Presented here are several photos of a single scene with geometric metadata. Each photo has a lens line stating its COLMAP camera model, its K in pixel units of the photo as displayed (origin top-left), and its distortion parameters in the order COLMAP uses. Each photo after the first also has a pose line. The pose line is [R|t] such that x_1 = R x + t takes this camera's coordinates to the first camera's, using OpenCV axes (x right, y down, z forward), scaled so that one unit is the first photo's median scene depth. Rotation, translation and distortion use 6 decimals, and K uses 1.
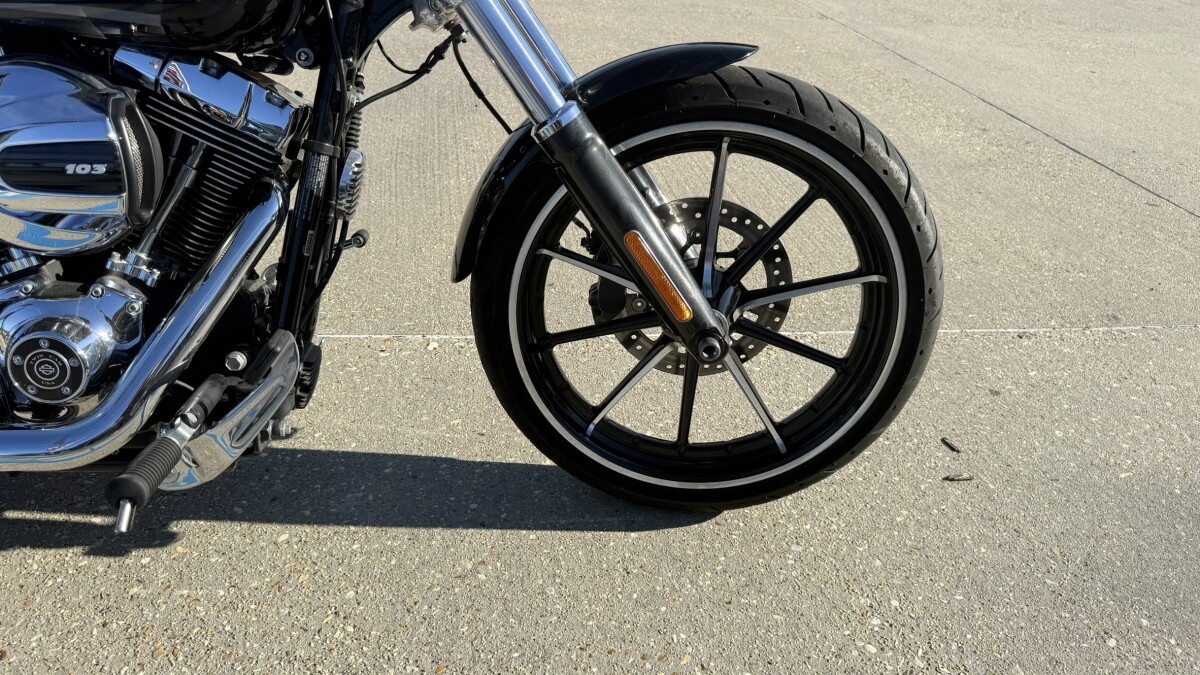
lens RADIAL K [[835.8, 0, 601.6], [0, 835.8, 330.6], [0, 0, 1]] dist [0.091920, -0.145922]
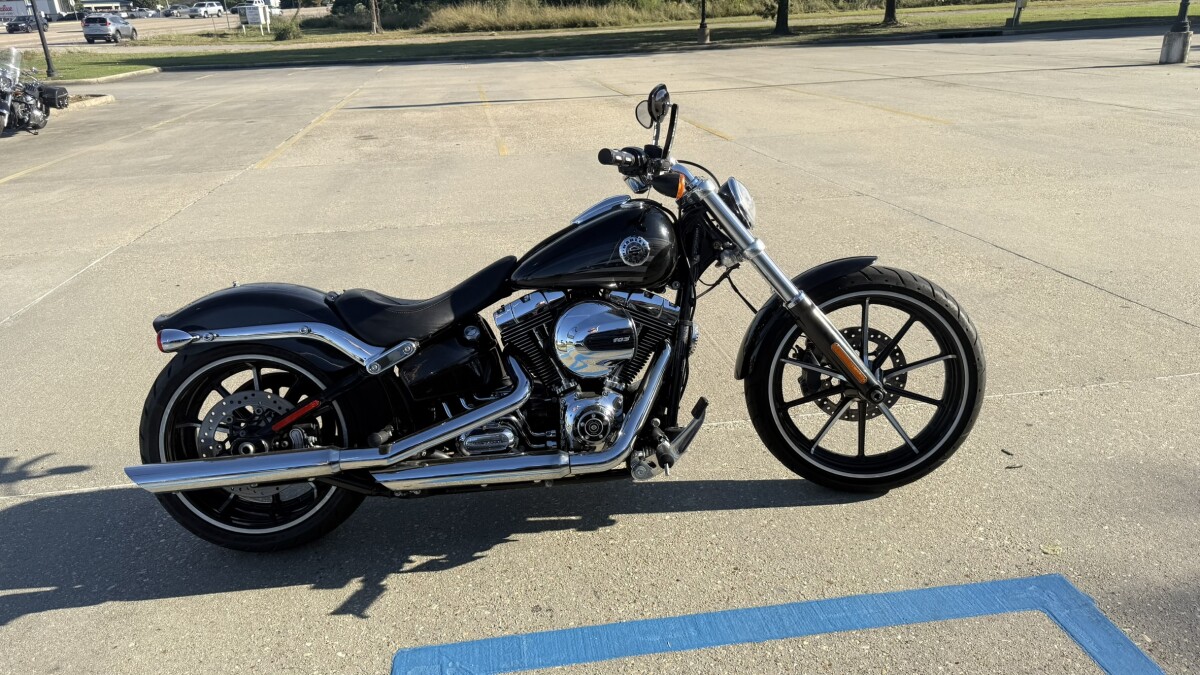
lens RADIAL K [[835.8, 0, 601.6], [0, 835.8, 330.6], [0, 0, 1]] dist [0.091920, -0.145922]
pose [[0.993508, -0.105841, -0.041710, -0.395394], [0.096016, 0.976774, -0.191554, 0.175819], [0.061015, 0.186306, 0.980595, -1.003573]]
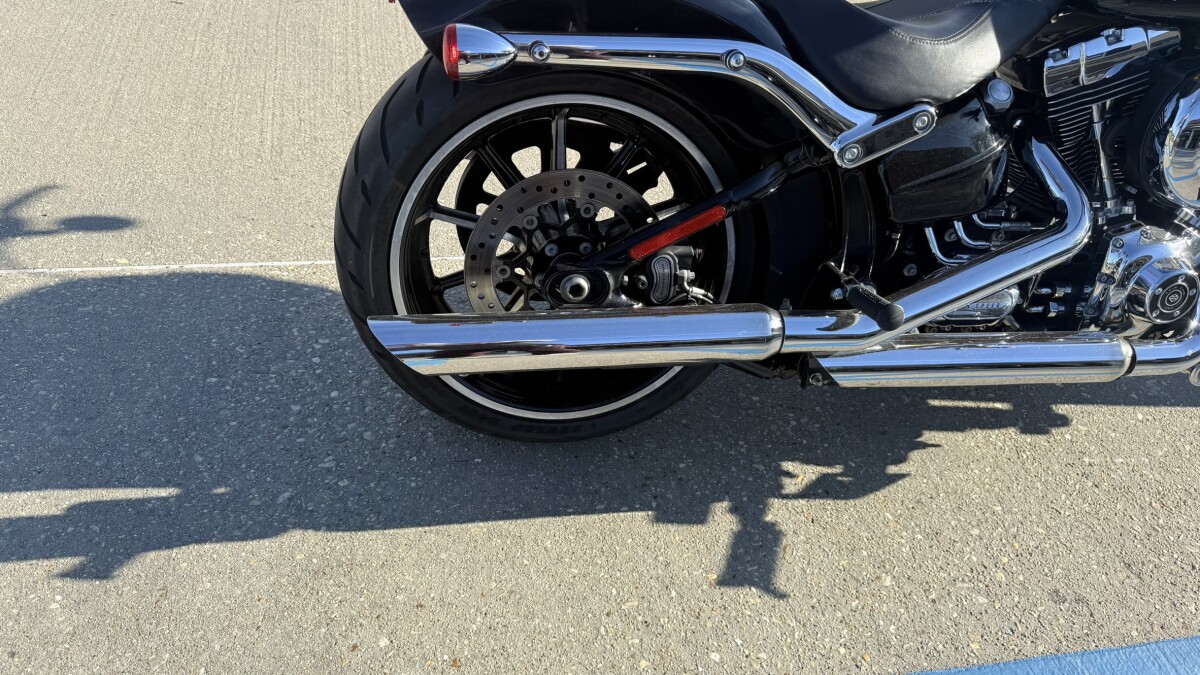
lens RADIAL K [[835.8, 0, 601.6], [0, 835.8, 330.6], [0, 0, 1]] dist [0.091920, -0.145922]
pose [[0.997968, -0.007564, 0.063261, -1.247858], [-0.003460, 0.985028, 0.172360, -0.098521], [-0.063618, -0.172228, 0.983001, -0.173906]]
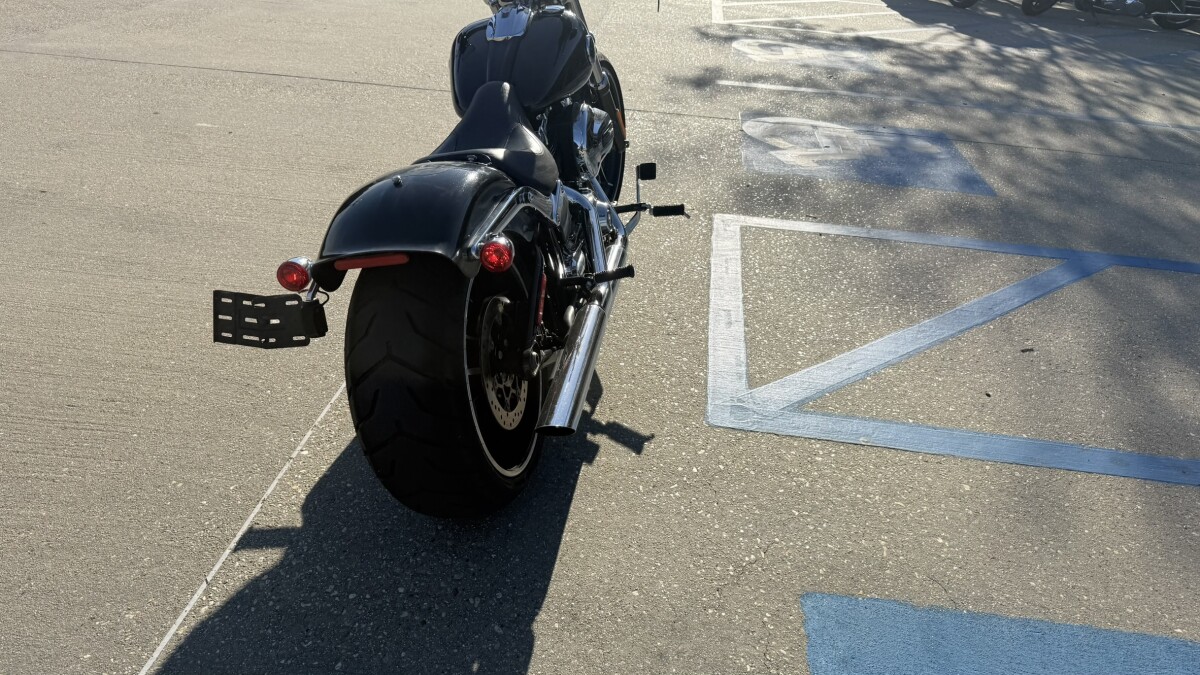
lens RADIAL K [[843.3, 0, 588.0], [0, 843.3, 335.4], [0, 0, 1]] dist [0.000770, -0.055842]
pose [[0.264037, -0.509089, 0.819215, -2.332081], [0.448664, 0.816696, 0.362918, -0.492555], [-0.853806, 0.271728, 0.444048, -0.005427]]
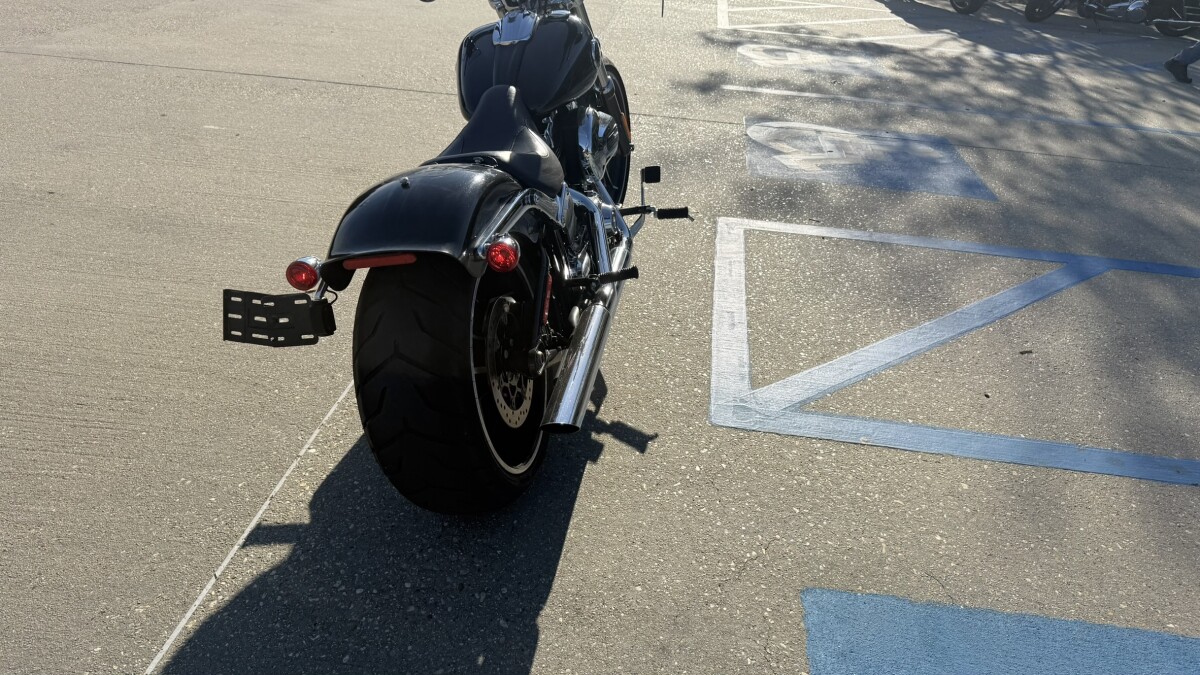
lens RADIAL K [[842.7, 0, 600.0], [0, 842.7, 337.5], [0, 0, 1]] dist [0.002874, -0.060437]
pose [[0.258883, -0.506657, 0.822361, -2.353655], [0.443963, 0.818539, 0.364541, -0.493819], [-0.857832, 0.270725, 0.436843, -0.014887]]
